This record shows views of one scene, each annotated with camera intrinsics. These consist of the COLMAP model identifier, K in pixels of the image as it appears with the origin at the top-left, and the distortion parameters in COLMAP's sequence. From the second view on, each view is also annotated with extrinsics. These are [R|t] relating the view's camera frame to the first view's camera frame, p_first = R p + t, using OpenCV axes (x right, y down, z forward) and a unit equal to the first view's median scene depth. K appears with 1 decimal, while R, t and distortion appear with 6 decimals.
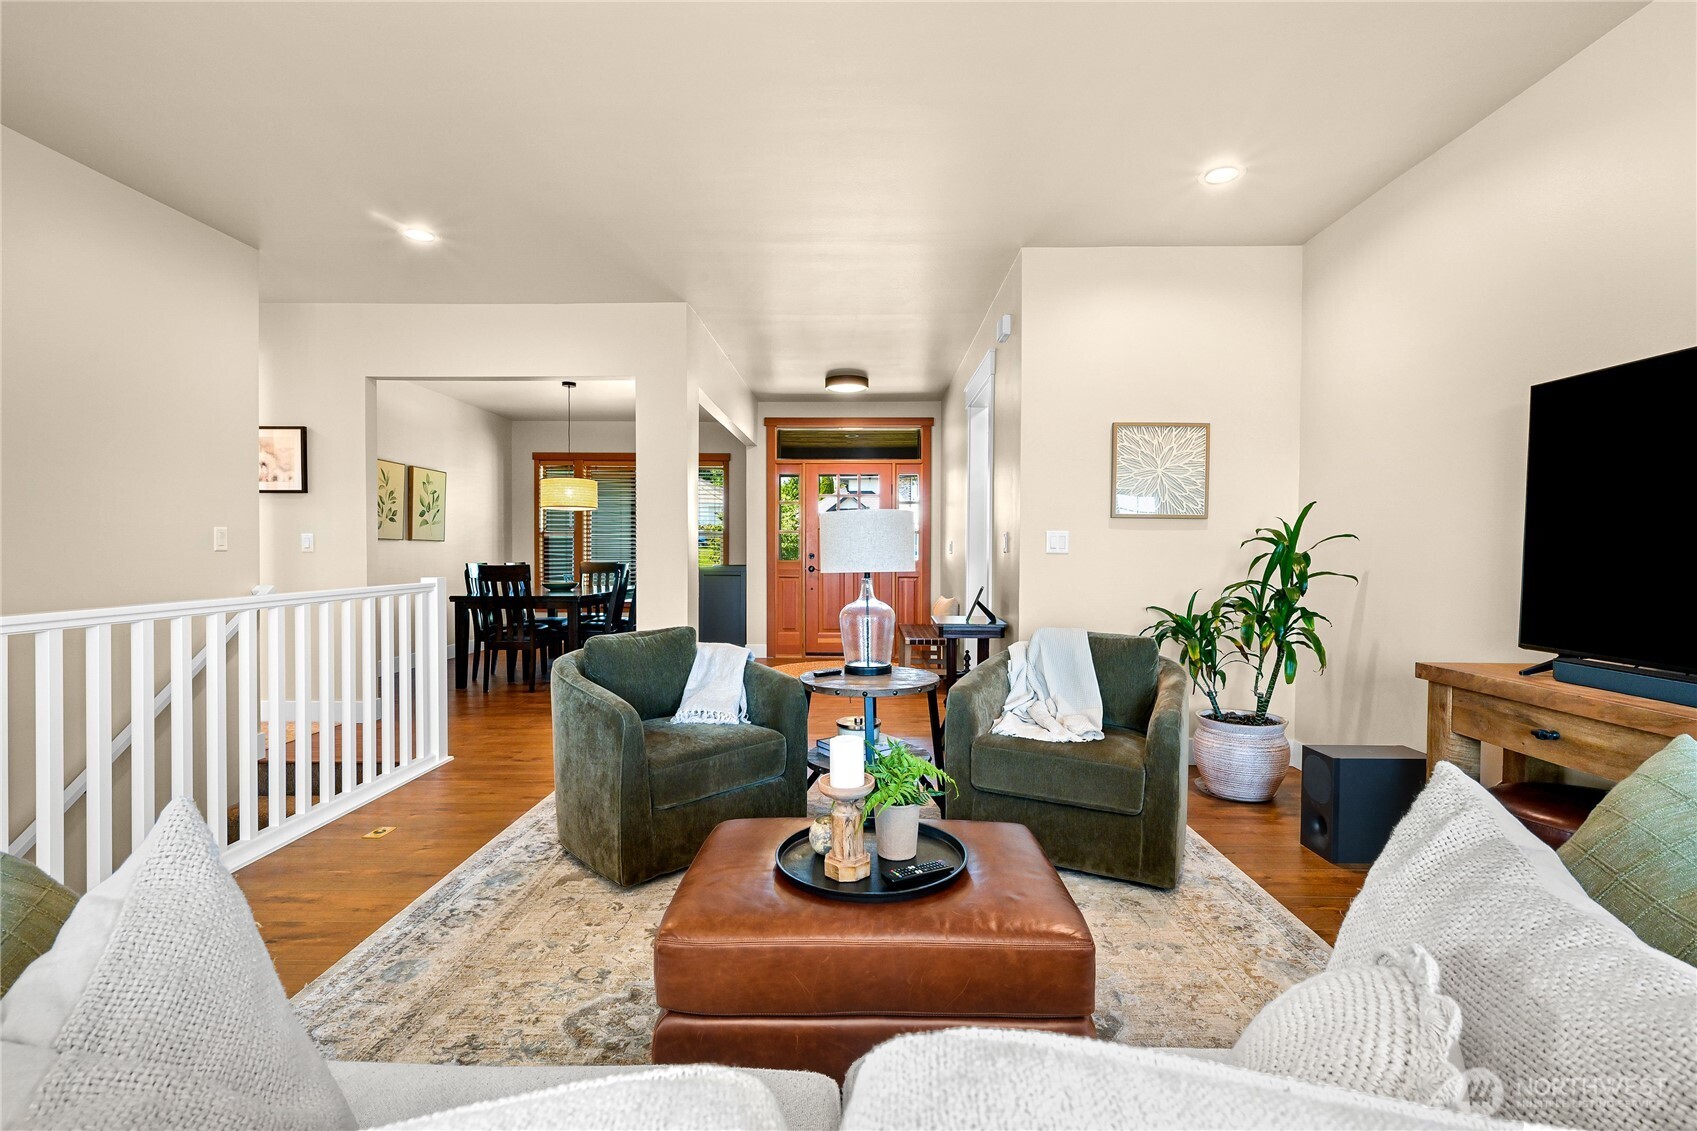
lens RADIAL K [[765.4, 0, 849.9], [0, 765.4, 564.2], [0, 0, 1]] dist [0.001341, 0.000263]
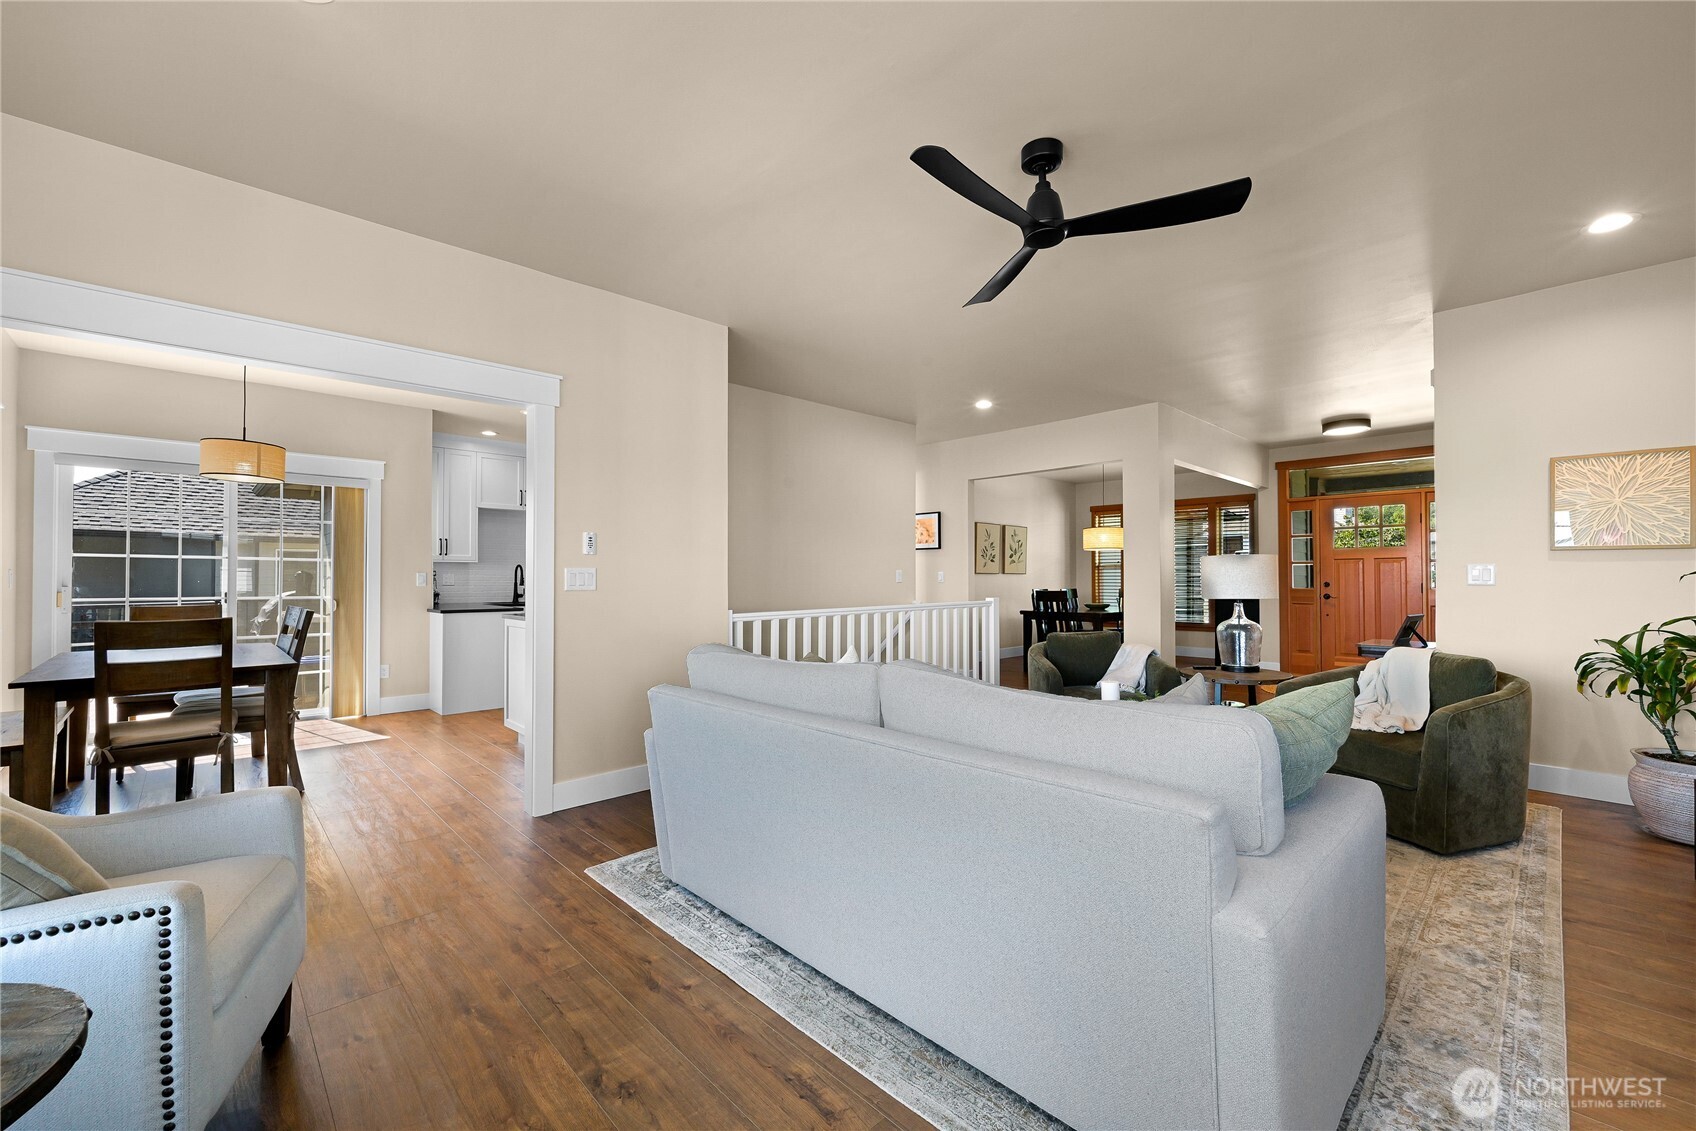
lens RADIAL K [[691.8, 0, 852.3], [0, 691.8, 568.9], [0, 0, 1]] dist [0.000889, 0.000151]
pose [[0.699020, -0.012589, -0.714992, 0.320572], [-0.008296, 0.999635, -0.025712, -0.004023], [0.715054, 0.023905, 0.698660, -0.288414]]
